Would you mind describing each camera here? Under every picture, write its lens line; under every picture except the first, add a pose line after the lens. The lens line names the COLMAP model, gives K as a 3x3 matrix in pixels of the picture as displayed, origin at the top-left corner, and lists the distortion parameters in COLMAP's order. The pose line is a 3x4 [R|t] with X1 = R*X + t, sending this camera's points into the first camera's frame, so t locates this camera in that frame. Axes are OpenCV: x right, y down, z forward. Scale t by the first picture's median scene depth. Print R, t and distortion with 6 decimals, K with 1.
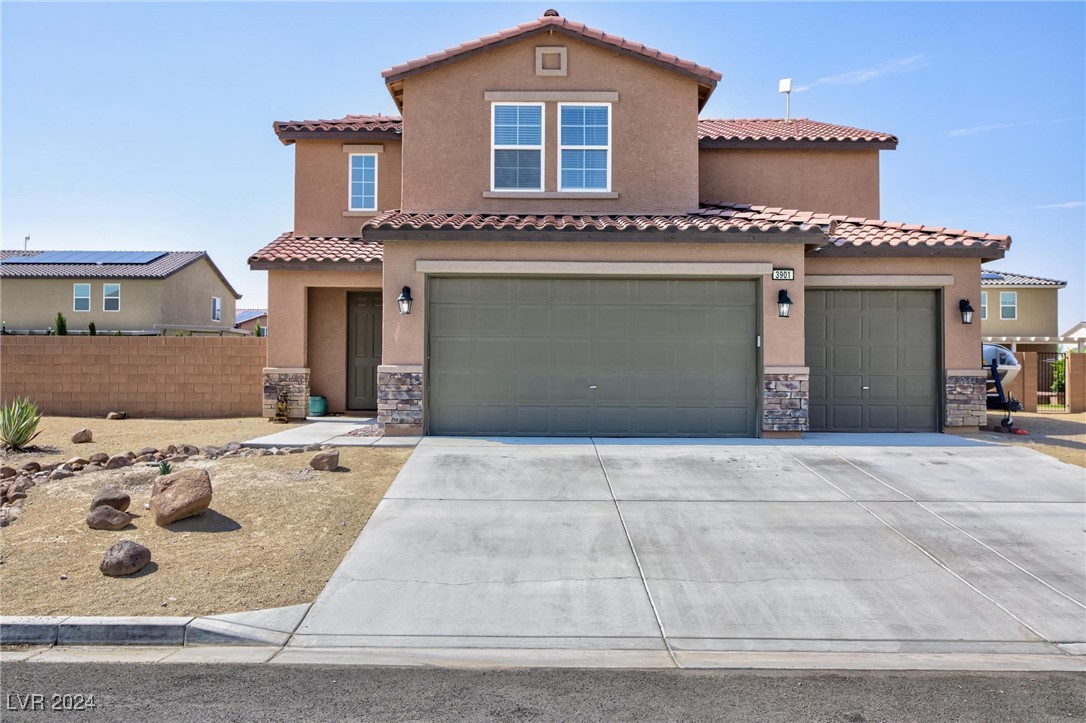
lens RADIAL K [[933.6, 0, 539.8], [0, 933.6, 357.9], [0, 0, 1]] dist [-0.001997, 0.001326]
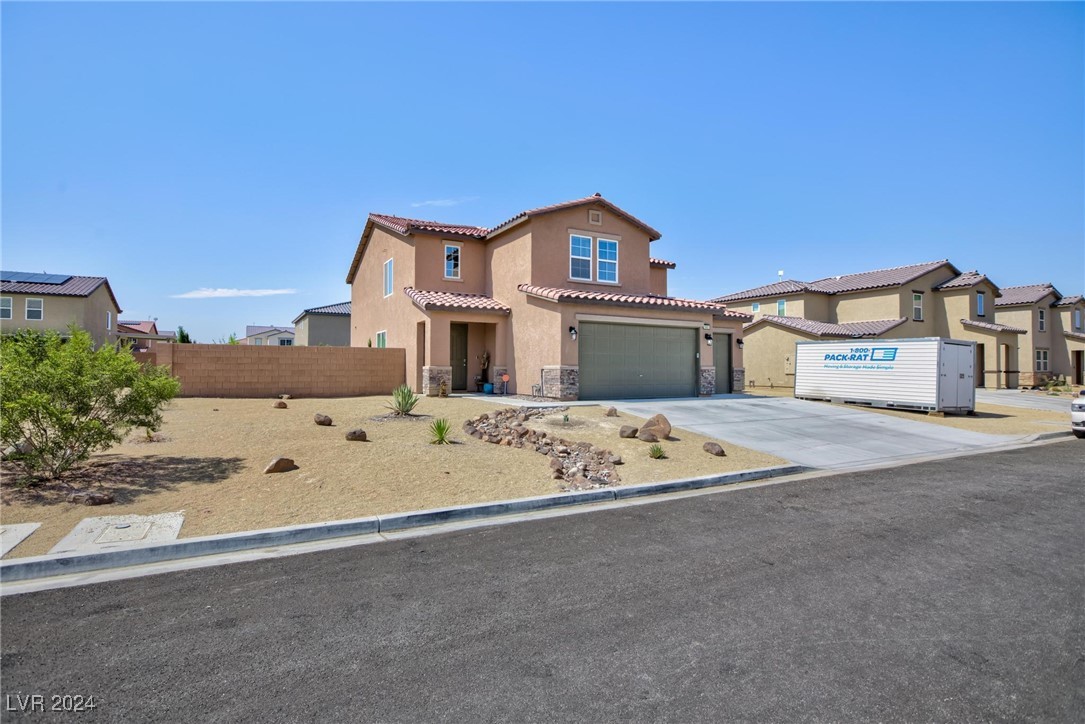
lens RADIAL K [[550.7, 0, 542.6], [0, 550.7, 361.8], [0, 0, 1]] dist [-0.011547, 0.001083]
pose [[0.871876, 0.004133, 0.489709, -0.680370], [-0.007863, 0.999954, 0.005559, -0.005922], [-0.489663, -0.008697, 0.871868, -0.002423]]
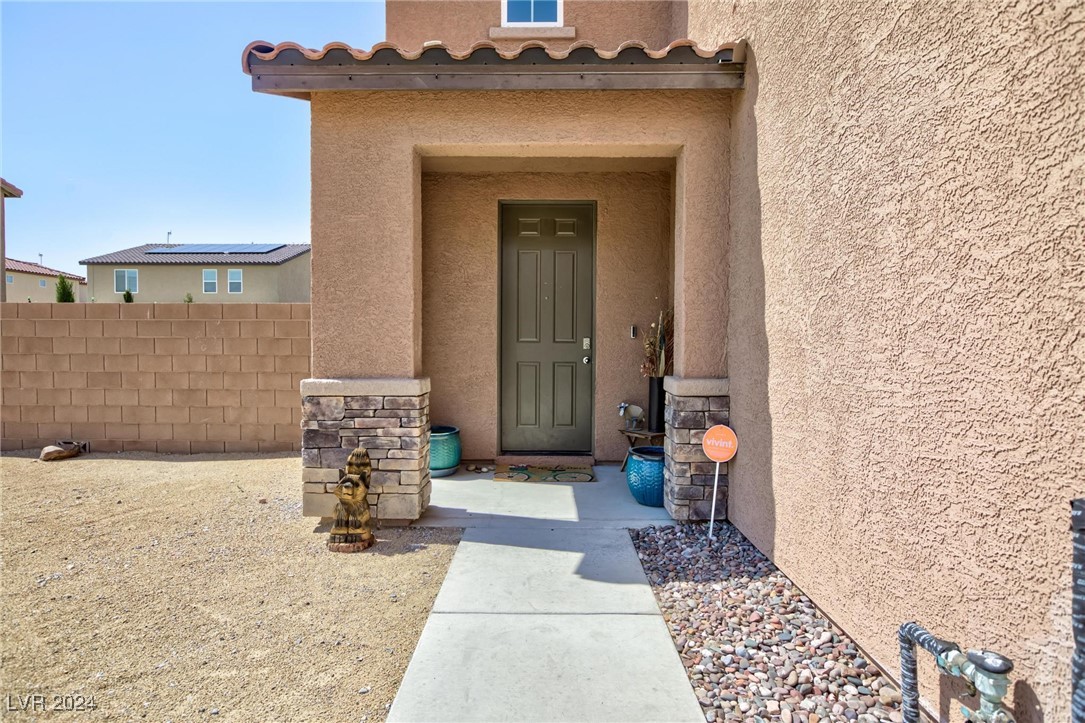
lens RADIAL K [[592.1, 0, 526.8], [0, 592.1, 358.6], [0, 0, 1]] dist [0.004376, 0.001674]
pose [[0.999408, -0.000225, -0.034400, -0.224121], [0.001844, 0.998891, 0.047056, -0.008500], [0.034351, -0.047092, 0.998300, 0.859995]]
